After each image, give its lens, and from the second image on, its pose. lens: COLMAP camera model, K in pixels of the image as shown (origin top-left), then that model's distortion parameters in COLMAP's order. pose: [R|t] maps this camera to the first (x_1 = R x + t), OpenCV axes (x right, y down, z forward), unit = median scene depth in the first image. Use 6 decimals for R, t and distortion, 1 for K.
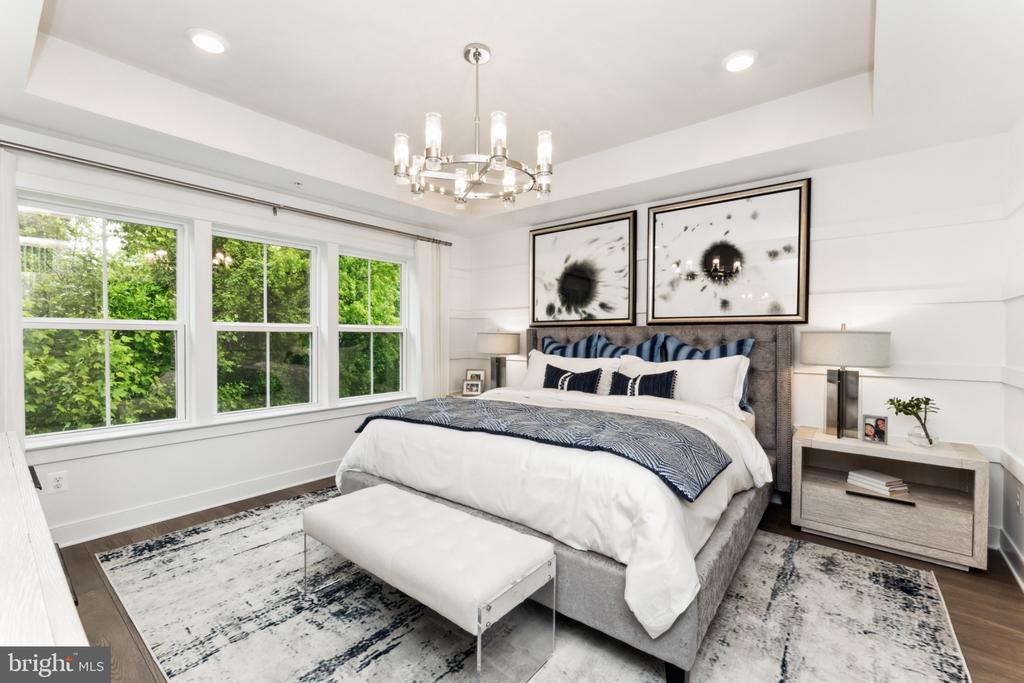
lens RADIAL K [[434.8, 0, 510.7], [0, 434.8, 345.0], [0, 0, 1]] dist [0.009160, -0.000504]
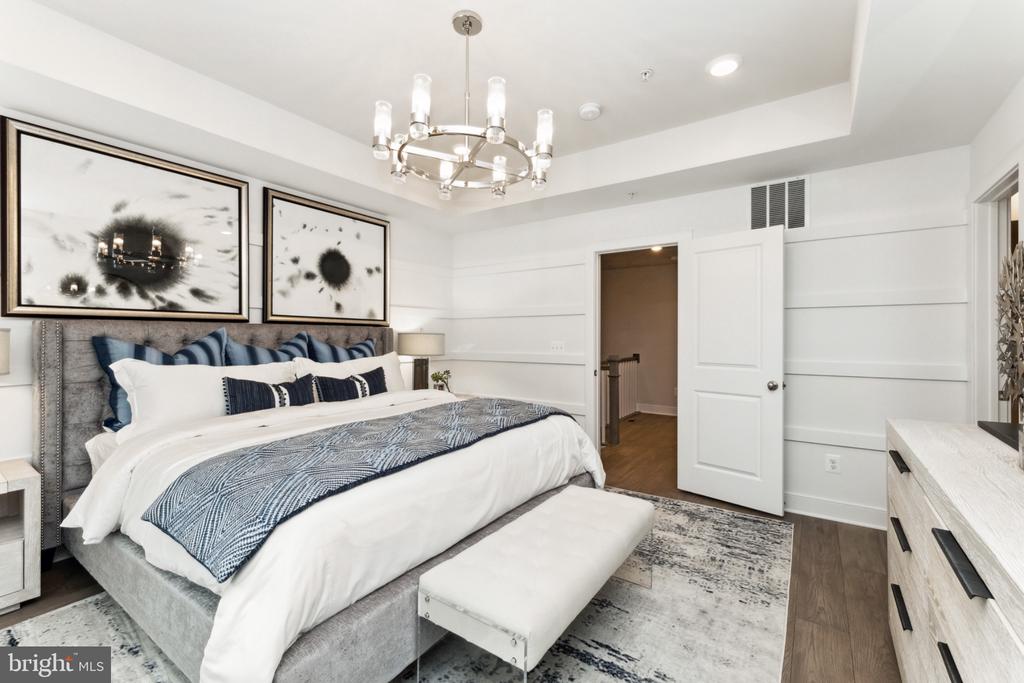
lens RADIAL K [[434.8, 0, 511.8], [0, 434.8, 334.9], [0, 0, 1]] dist [0.009160, -0.000504]
pose [[-0.068054, 0.002015, 0.997680, -0.600360], [0.014555, 0.999894, -0.001027, -0.014320], [-0.997575, 0.014451, -0.068076, 0.596031]]
